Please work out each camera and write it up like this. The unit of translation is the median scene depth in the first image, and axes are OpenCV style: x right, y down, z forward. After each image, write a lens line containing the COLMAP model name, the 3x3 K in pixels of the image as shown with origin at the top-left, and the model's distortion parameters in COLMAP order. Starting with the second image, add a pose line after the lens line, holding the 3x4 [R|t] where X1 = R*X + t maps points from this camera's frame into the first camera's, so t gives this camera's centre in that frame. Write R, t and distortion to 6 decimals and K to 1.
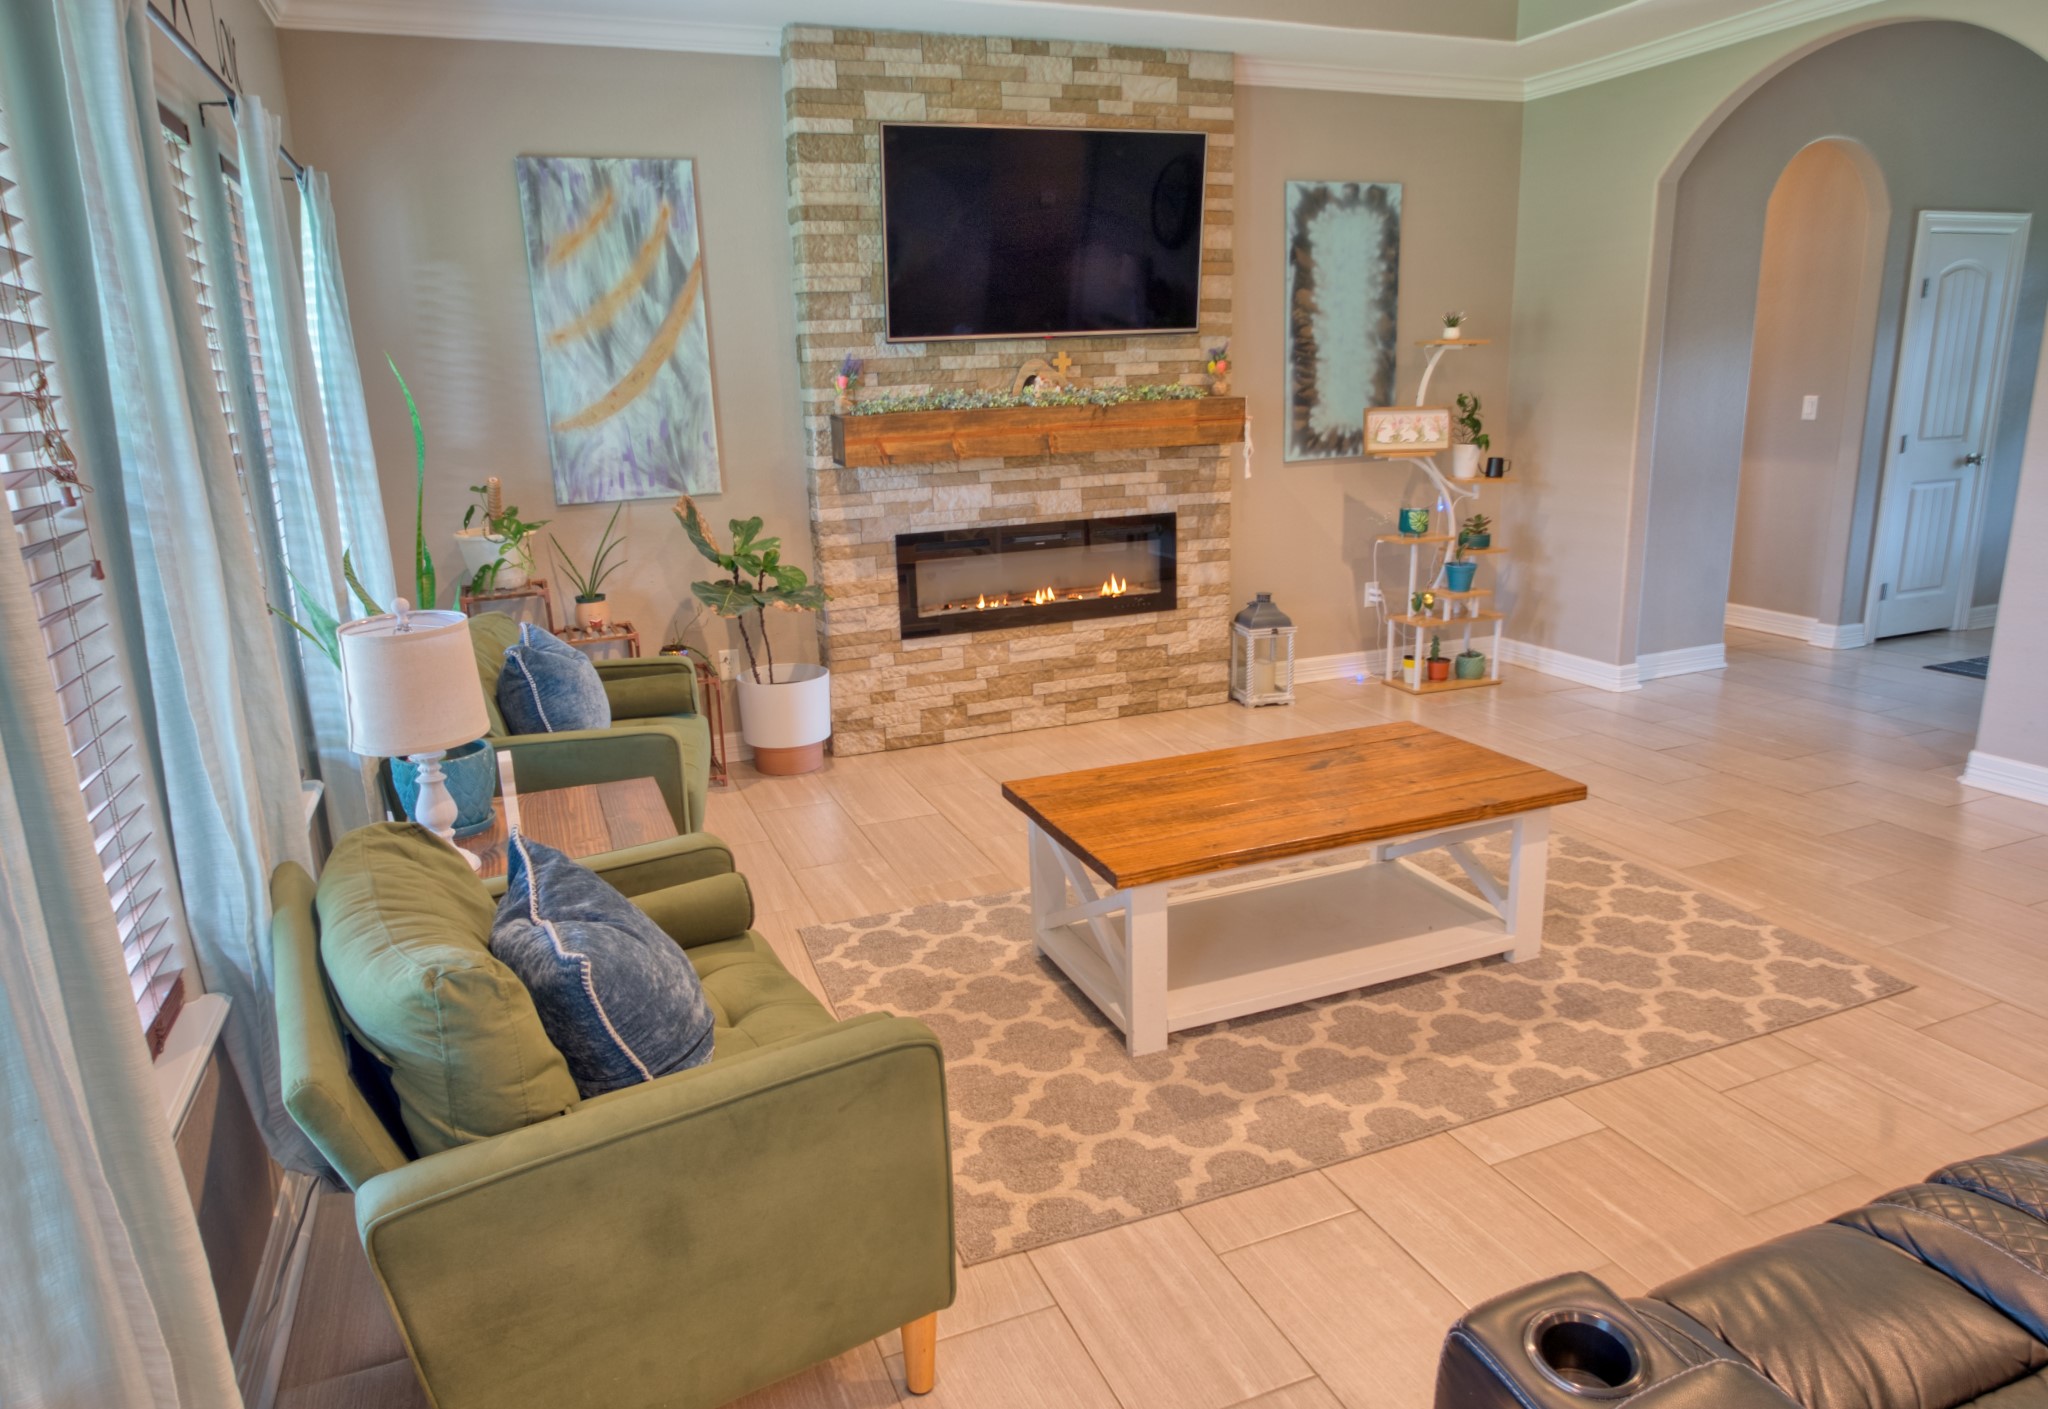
lens RADIAL K [[1251.9, 0, 1020.4], [0, 1251.9, 697.2], [0, 0, 1]] dist [-0.027767, 0.006550]
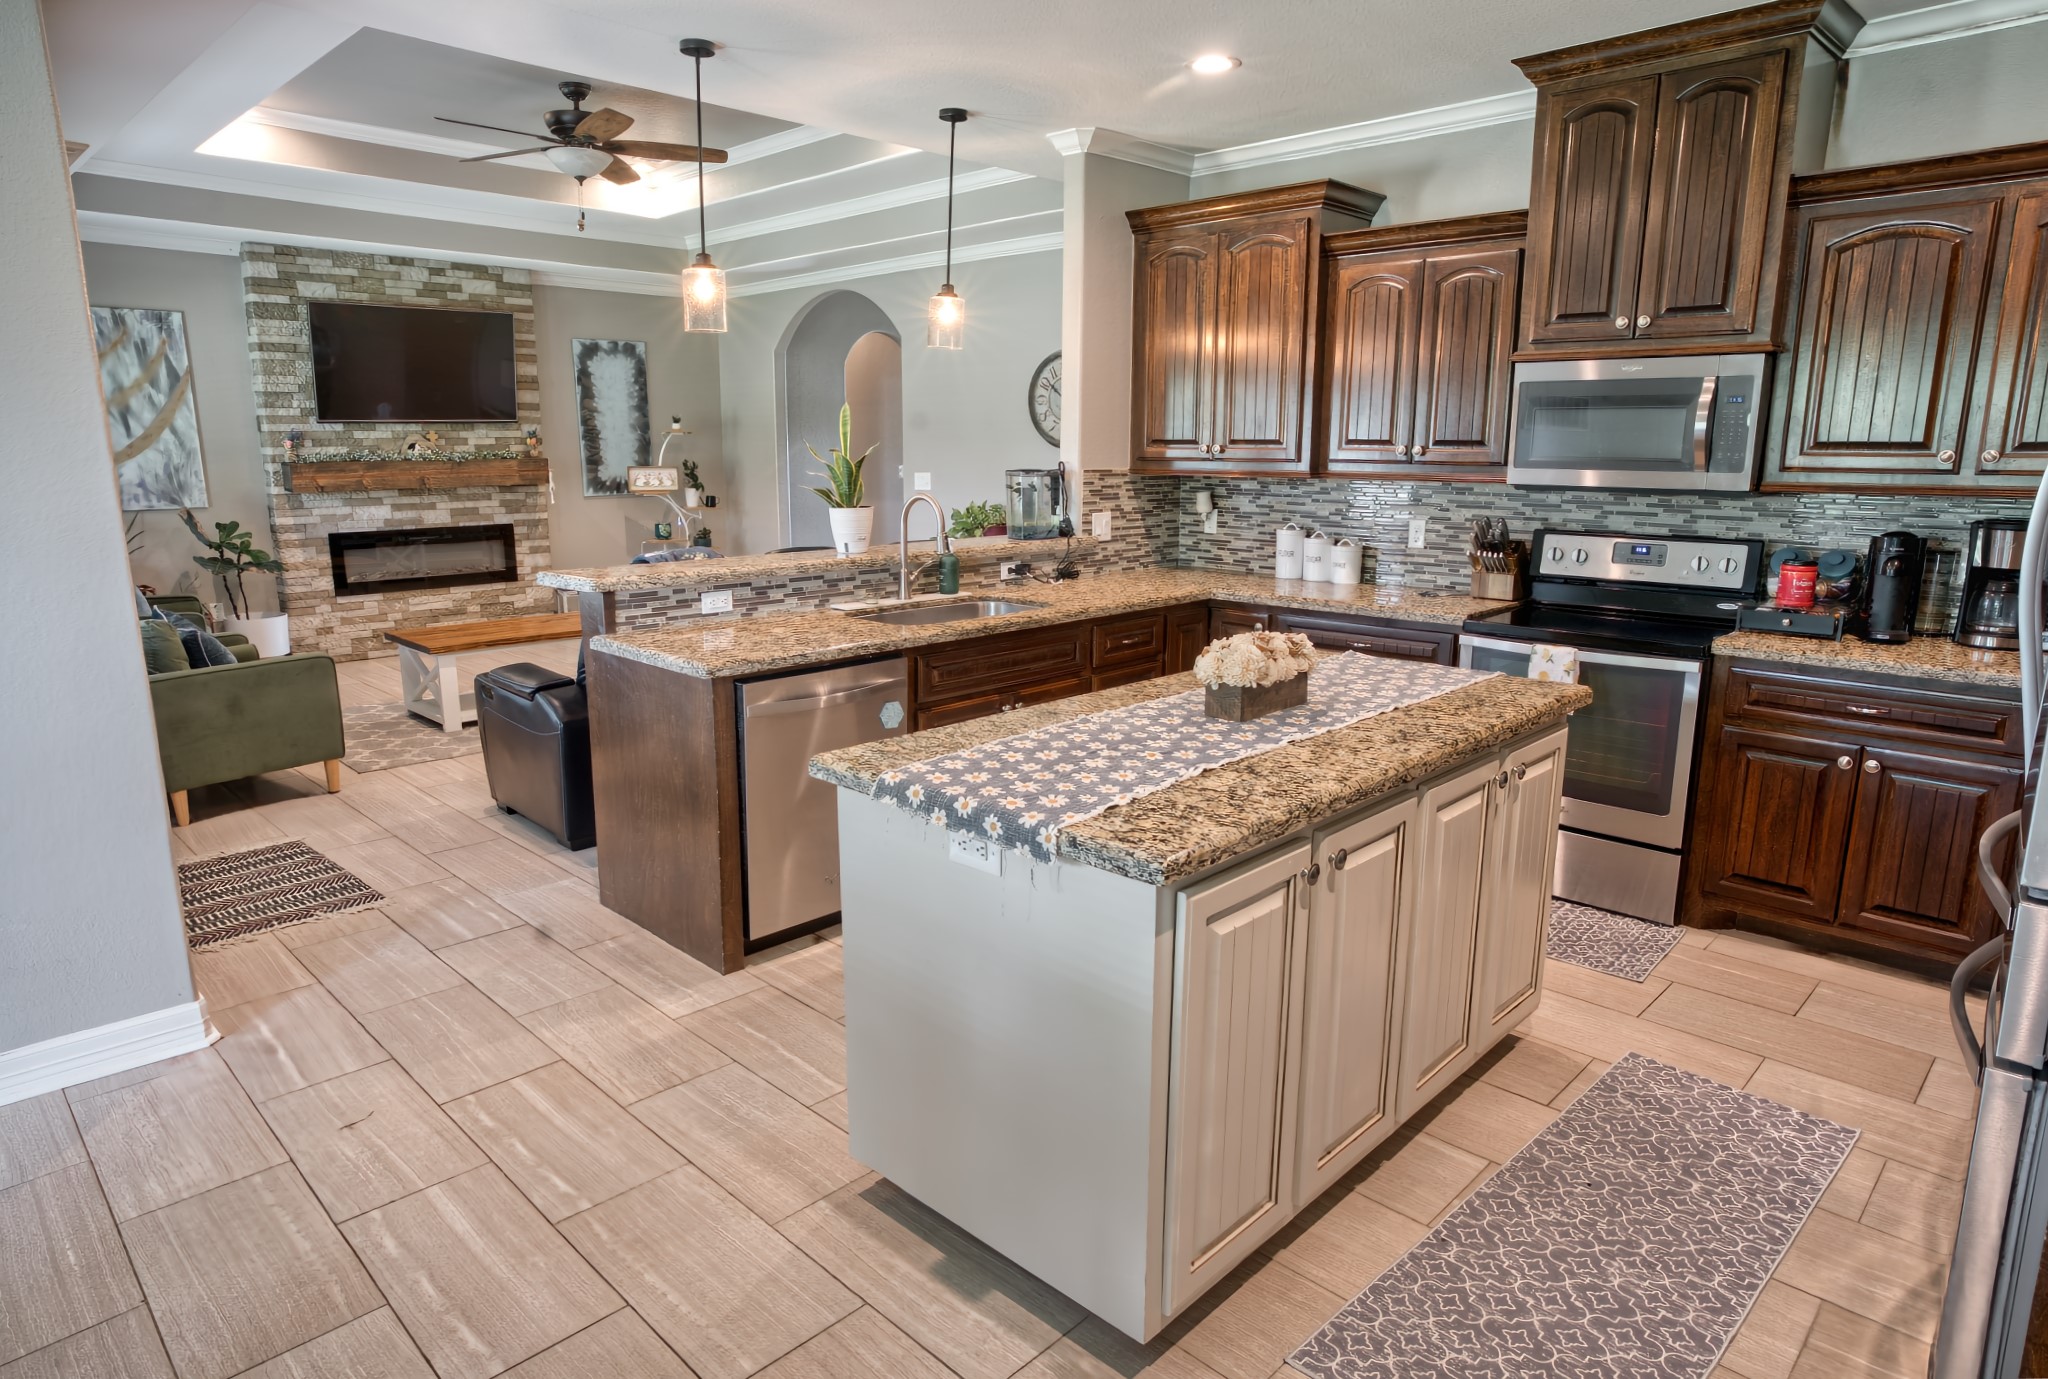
lens RADIAL K [[1173.6, 0, 1003.7], [0, 1173.6, 685.3], [0, 0, 1]] dist [-0.030105, 0.022034]
pose [[0.917026, -0.048025, 0.395926, 0.106732], [0.068053, 0.997007, -0.036685, 0.198787], [-0.392979, 0.060585, 0.917549, -0.812079]]
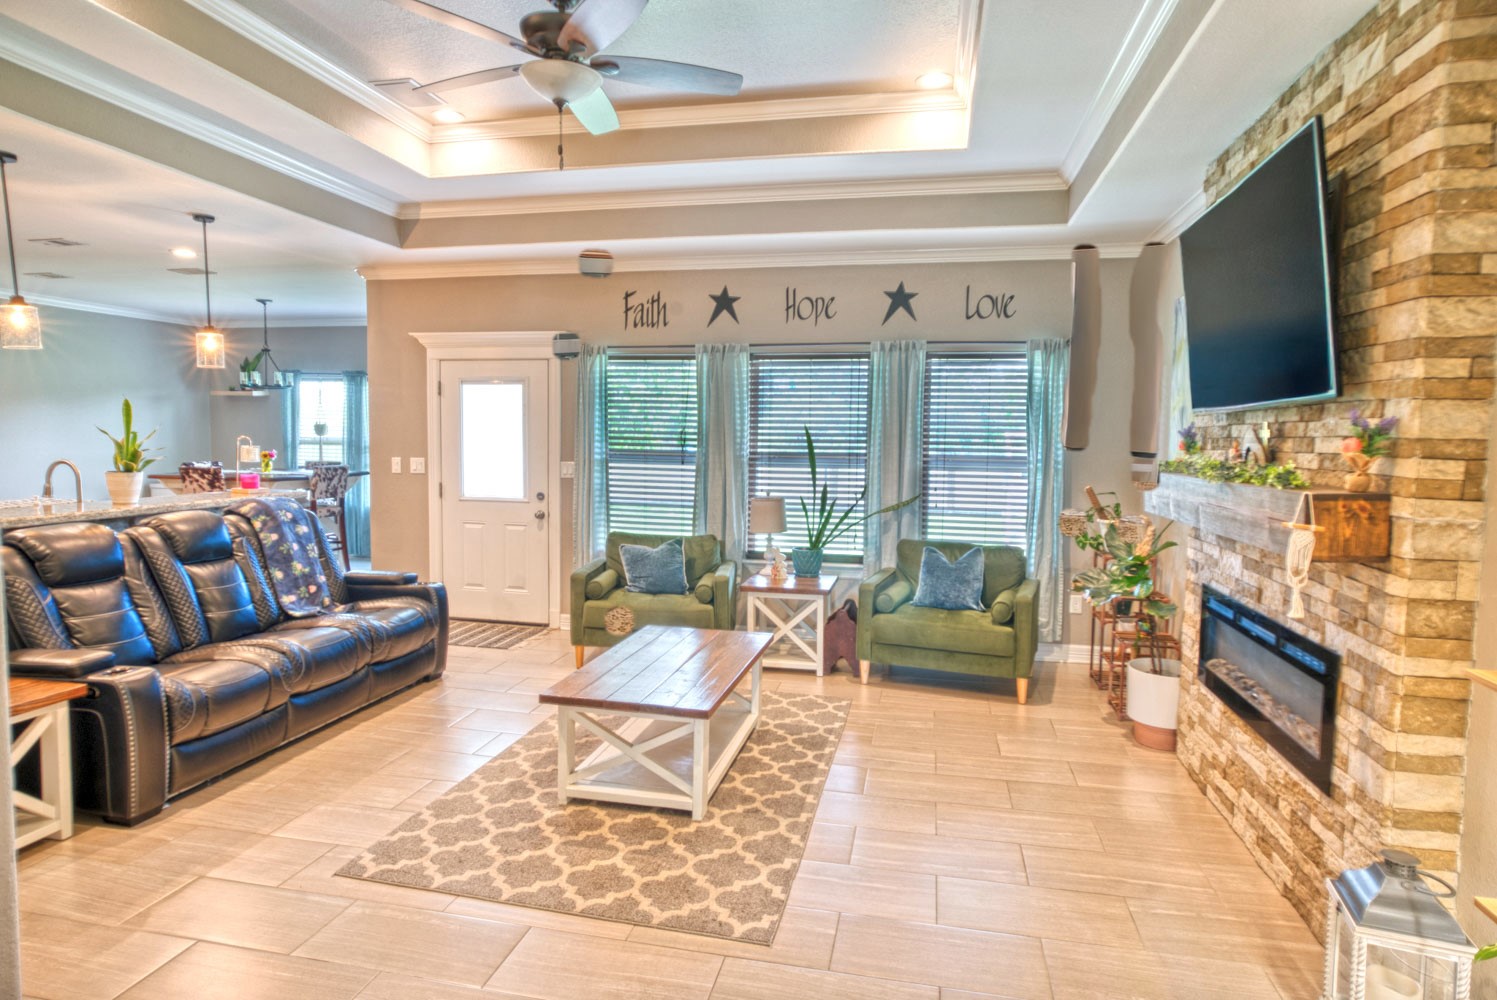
lens RADIAL K [[857.9, 0, 759.8], [0, 857.9, 495.8], [0, 0, 1]] dist [-0.030105, 0.022034]
pose [[-0.546276, 0.085273, -0.833253, 0.733955], [-0.206900, 0.950240, 0.232887, -0.298516], [0.811649, 0.299620, -0.501451, 1.046277]]
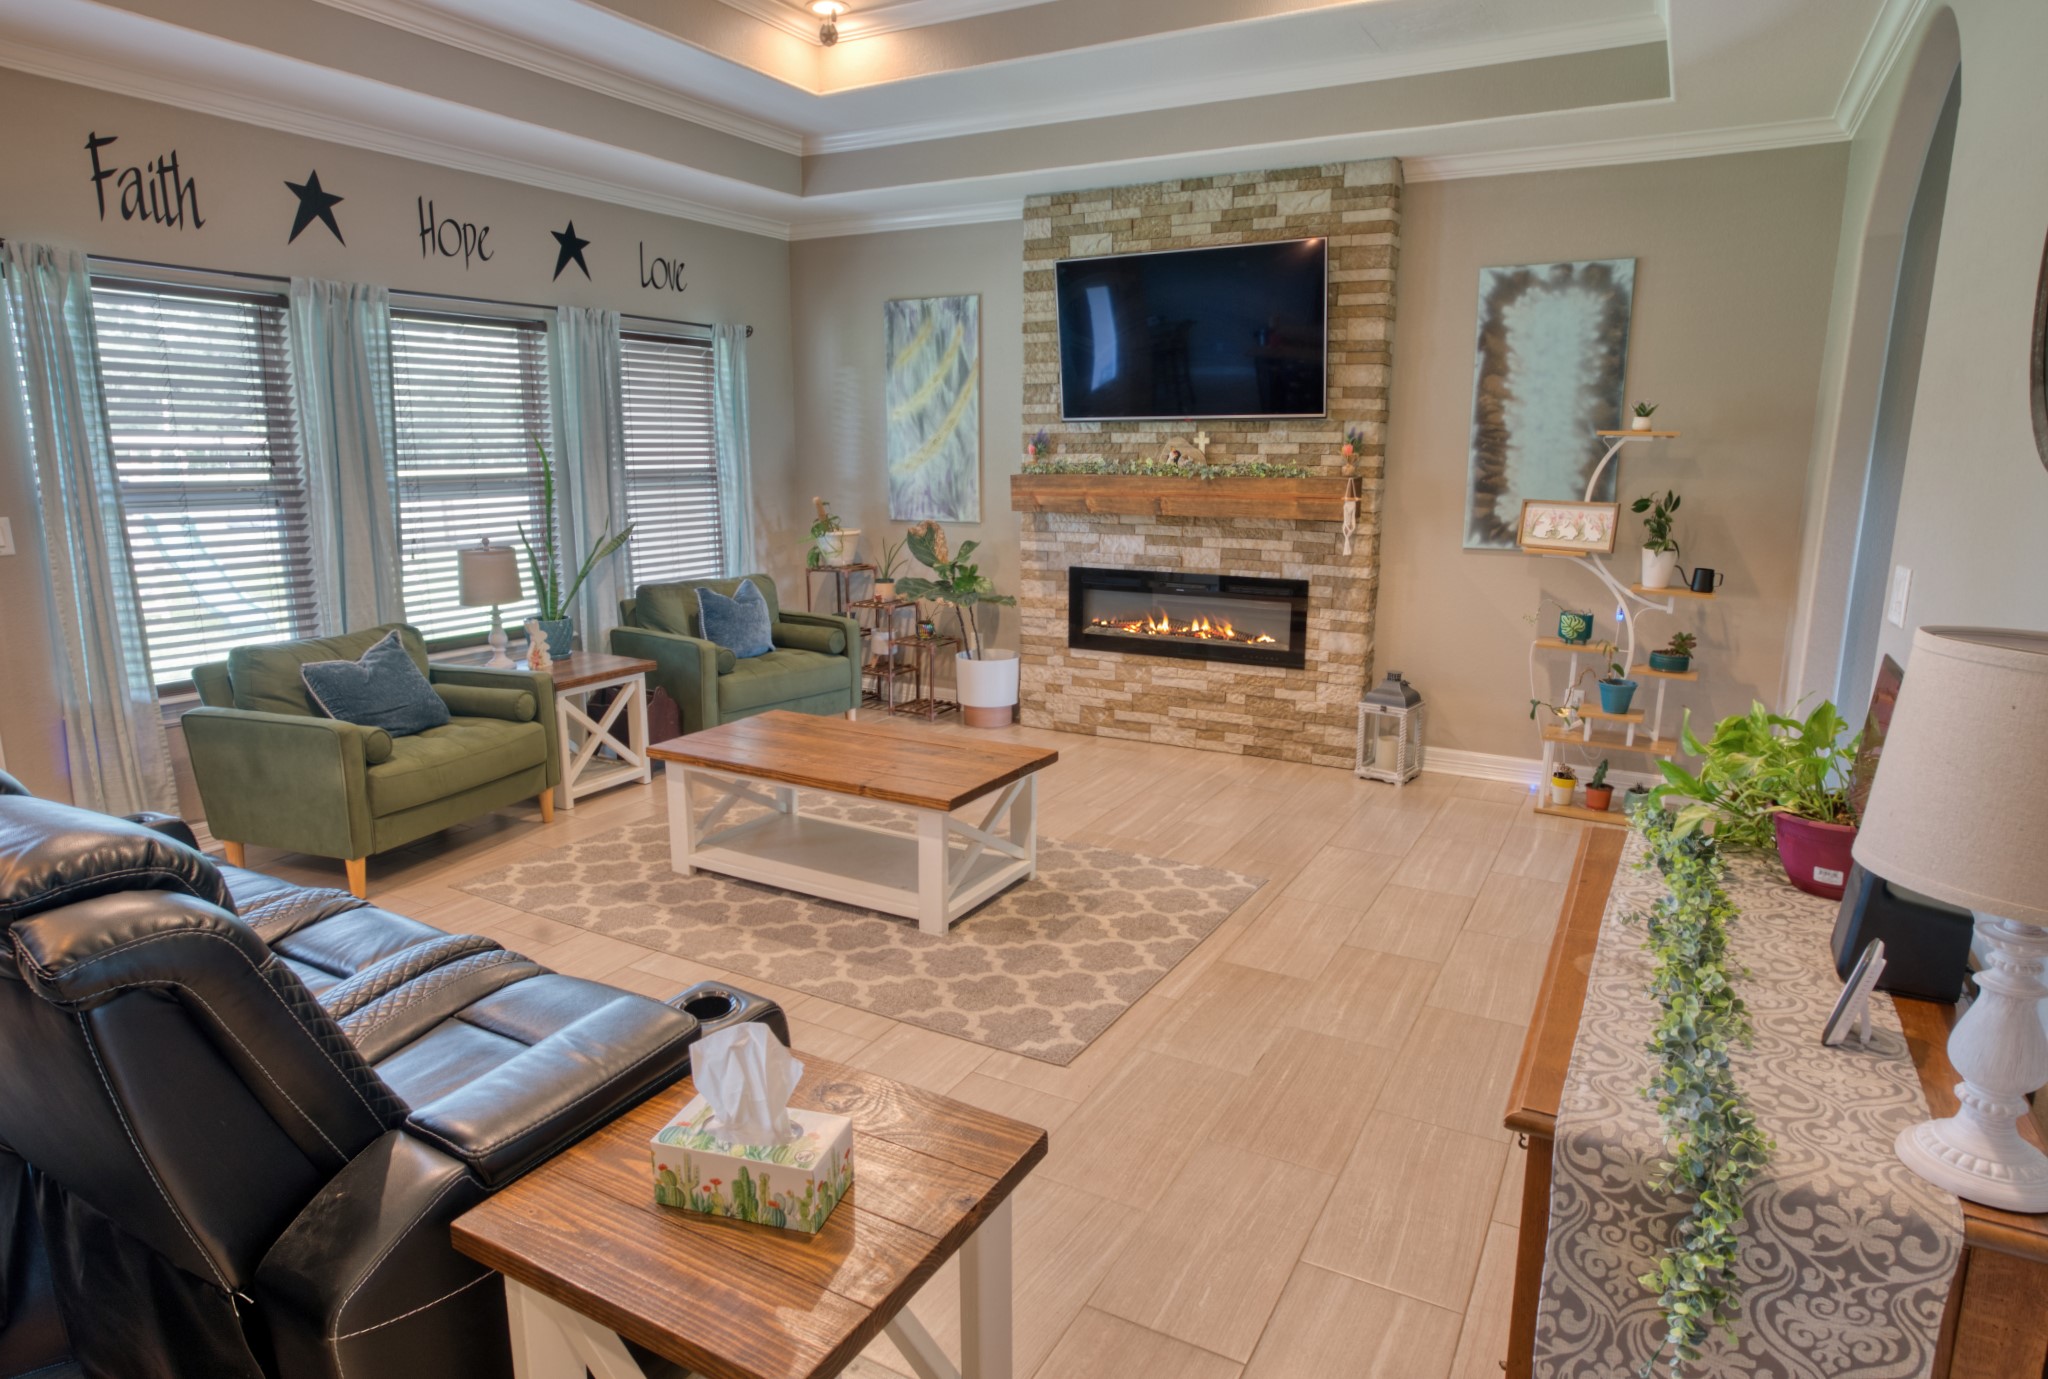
lens RADIAL K [[1173.6, 0, 1038.0], [0, 1173.6, 684.9], [0, 0, 1]] dist [-0.030105, 0.022034]
pose [[0.642103, 0.189482, -0.742833, 0.822692], [-0.216308, 0.974382, 0.061569, -0.078656], [0.735469, 0.121147, 0.666640, 0.175523]]
